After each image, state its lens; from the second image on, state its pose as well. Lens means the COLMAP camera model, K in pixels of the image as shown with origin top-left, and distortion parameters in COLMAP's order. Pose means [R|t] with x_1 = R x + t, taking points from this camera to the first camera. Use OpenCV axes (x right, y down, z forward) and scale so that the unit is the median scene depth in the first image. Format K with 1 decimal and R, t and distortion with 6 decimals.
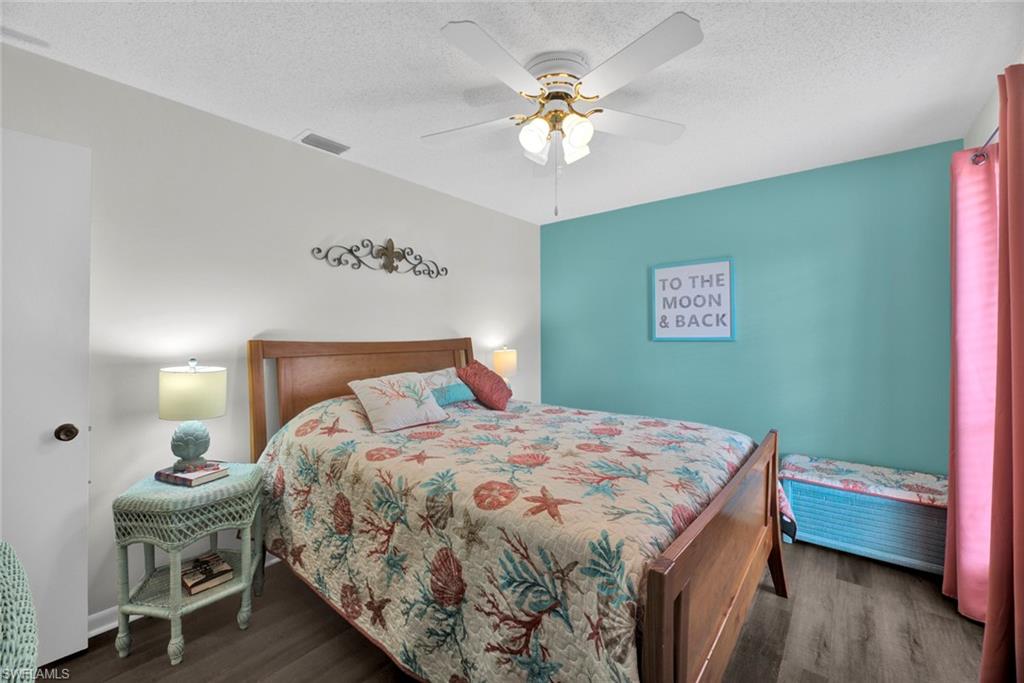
lens RADIAL K [[408.9, 0, 513.8], [0, 408.9, 331.7], [0, 0, 1]] dist [0.000051, -0.000293]
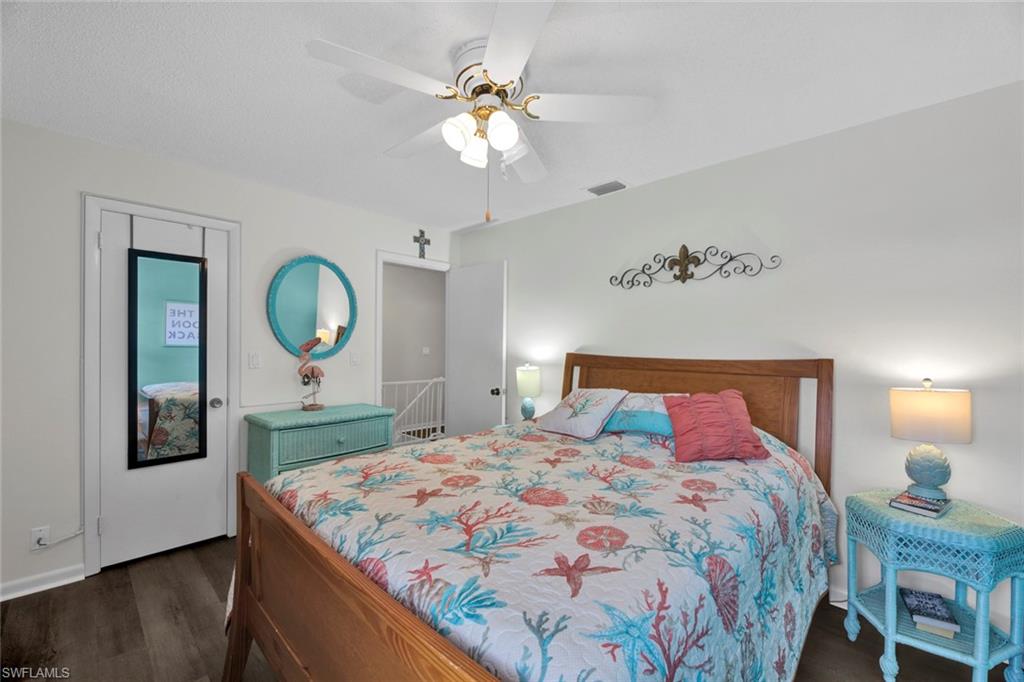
lens RADIAL K [[409.4, 0, 512.5], [0, 409.4, 346.3], [0, 0, 1]] dist [-0.000794, -0.000215]
pose [[-0.073279, 0.009894, -0.997262, 0.815302], [-0.000669, 0.999950, 0.009970, -0.015367], [0.997311, 0.001398, -0.073269, 0.895081]]
